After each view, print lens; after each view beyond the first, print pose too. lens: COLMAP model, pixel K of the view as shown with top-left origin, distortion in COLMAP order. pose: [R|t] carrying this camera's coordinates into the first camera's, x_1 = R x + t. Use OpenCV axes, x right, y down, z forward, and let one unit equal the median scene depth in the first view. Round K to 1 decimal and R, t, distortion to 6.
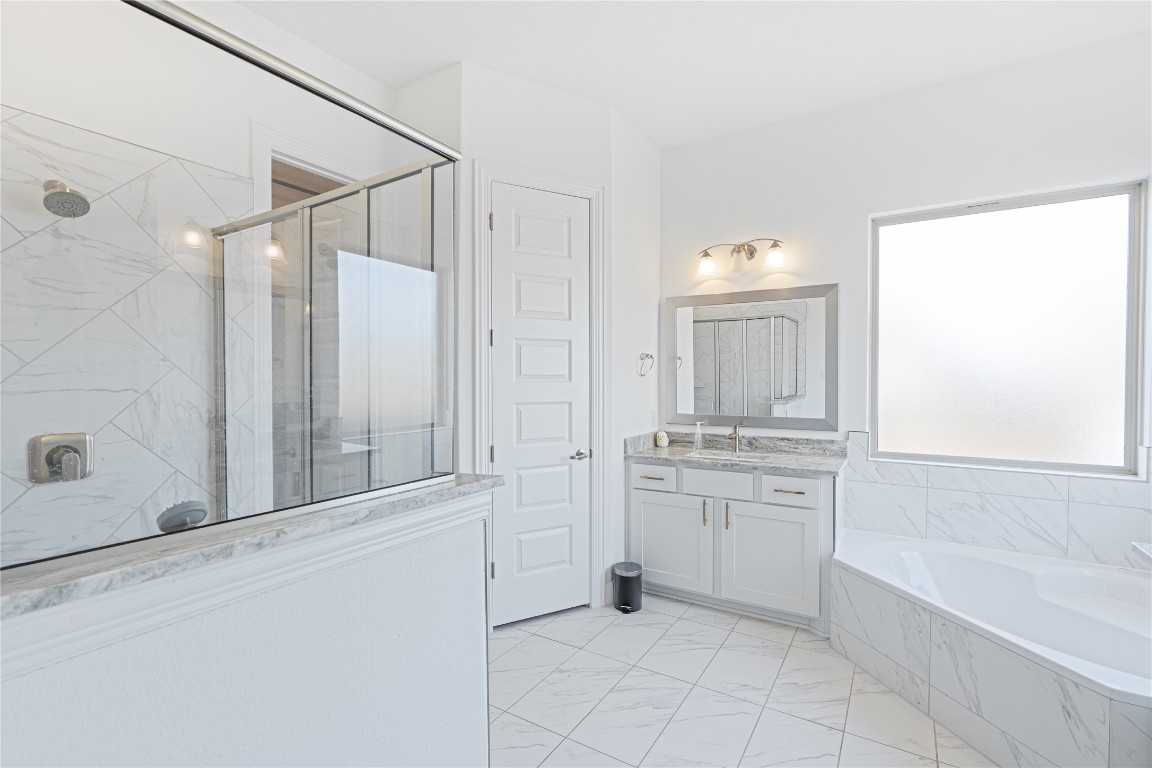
lens RADIAL K [[527.9, 0, 573.4], [0, 527.9, 384.0], [0, 0, 1]] dist [-0.004099, -0.000478]
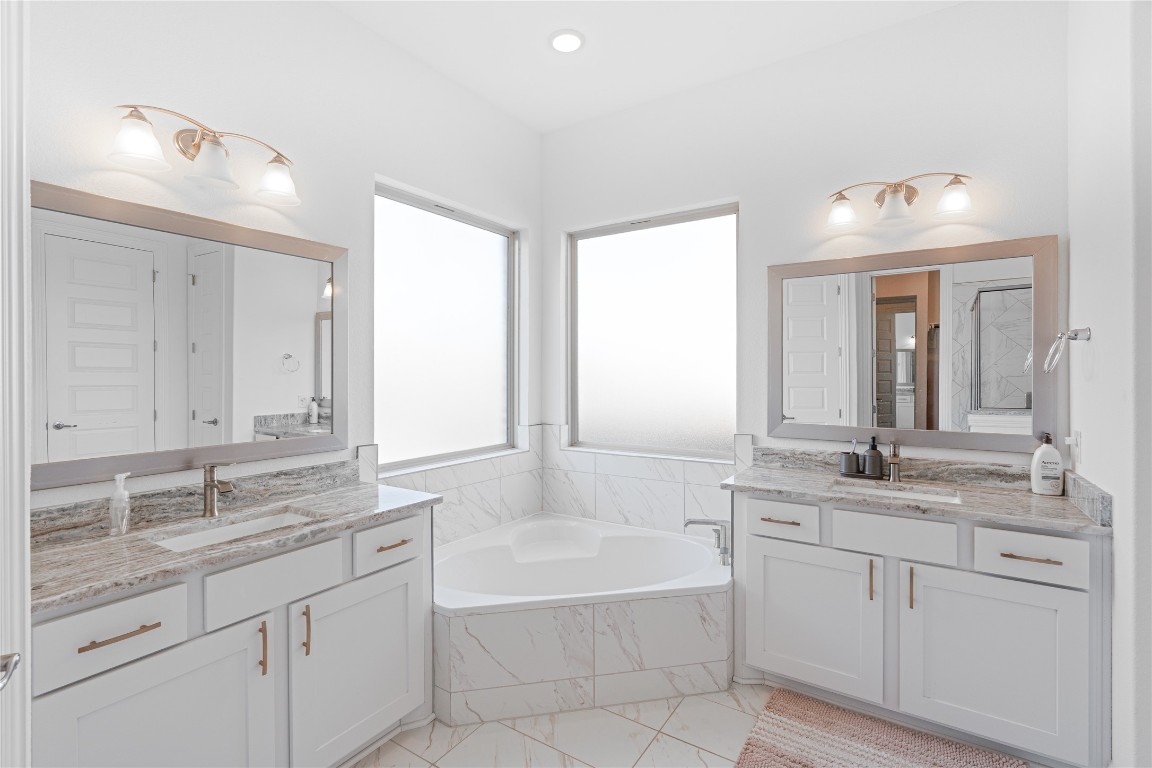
lens RADIAL K [[527.9, 0, 573.1], [0, 527.9, 375.9], [0, 0, 1]] dist [-0.004099, -0.000478]
pose [[0.026680, -0.000181, 0.999644, -0.260637], [0.014513, 0.999895, -0.000206, -0.008394], [-0.999539, 0.014513, 0.026680, 0.758115]]
